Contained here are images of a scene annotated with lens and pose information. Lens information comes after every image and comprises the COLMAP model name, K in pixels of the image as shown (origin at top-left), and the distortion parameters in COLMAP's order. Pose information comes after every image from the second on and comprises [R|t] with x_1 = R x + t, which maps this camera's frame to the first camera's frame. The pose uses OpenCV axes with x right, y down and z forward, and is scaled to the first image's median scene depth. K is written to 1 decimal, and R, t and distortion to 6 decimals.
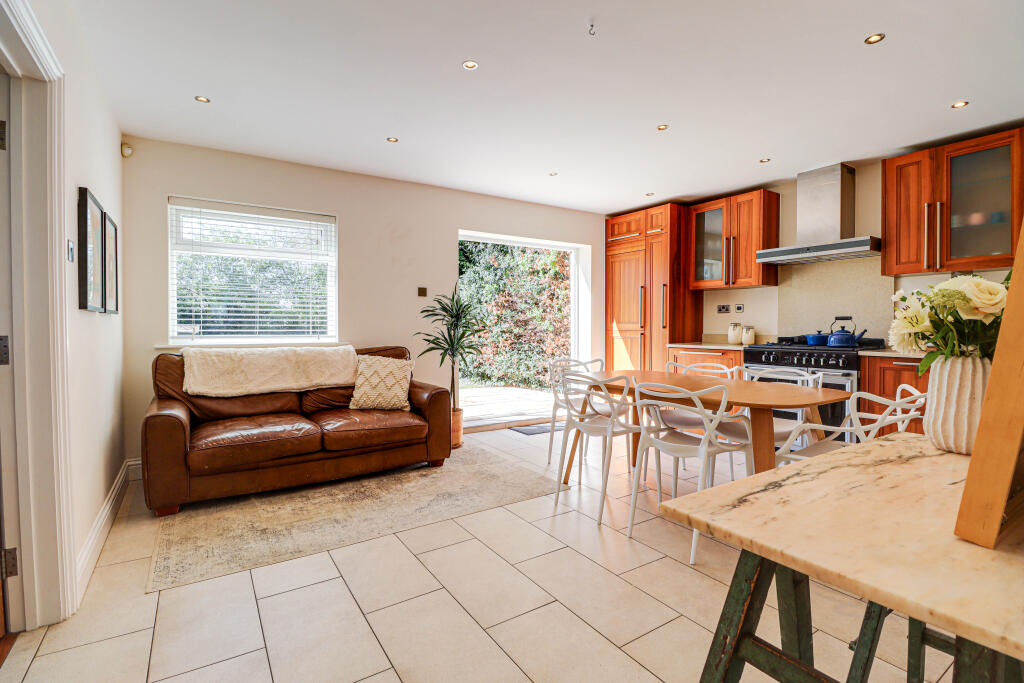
lens RADIAL K [[479.1, 0, 549.5], [0, 479.1, 337.0], [0, 0, 1]] dist [-0.007310, -0.007037]
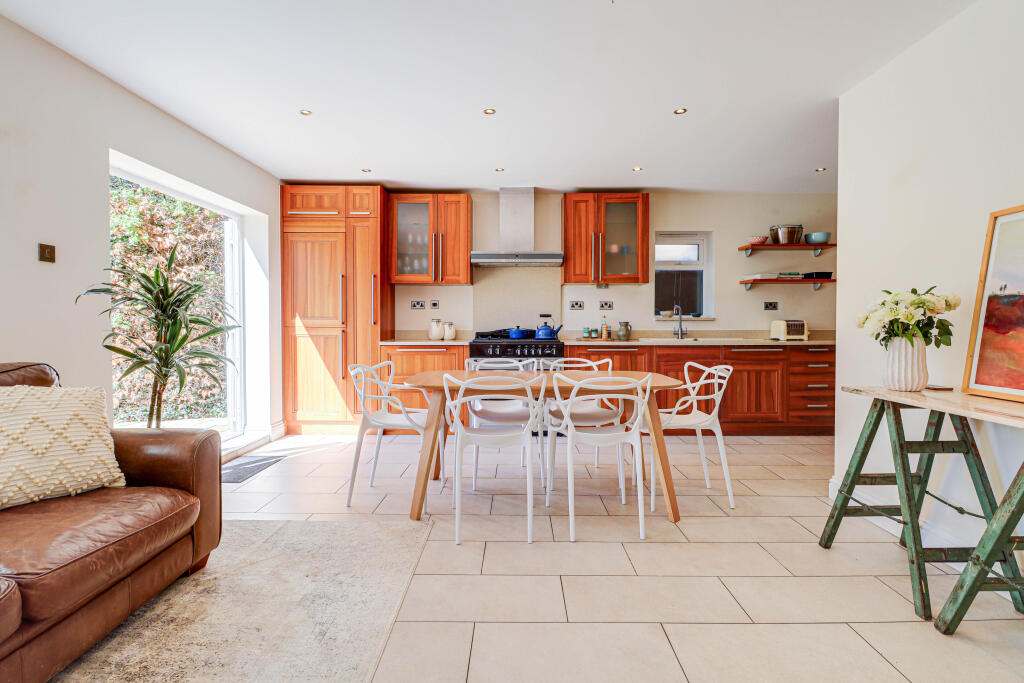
lens RADIAL K [[479.1, 0, 515.5], [0, 479.1, 335.2], [0, 0, 1]] dist [-0.007310, -0.007037]
pose [[0.587759, -0.020389, 0.808779, -0.377787], [0.018263, 0.999762, 0.011932, -0.004315], [-0.808830, 0.007758, 0.587992, 0.300591]]
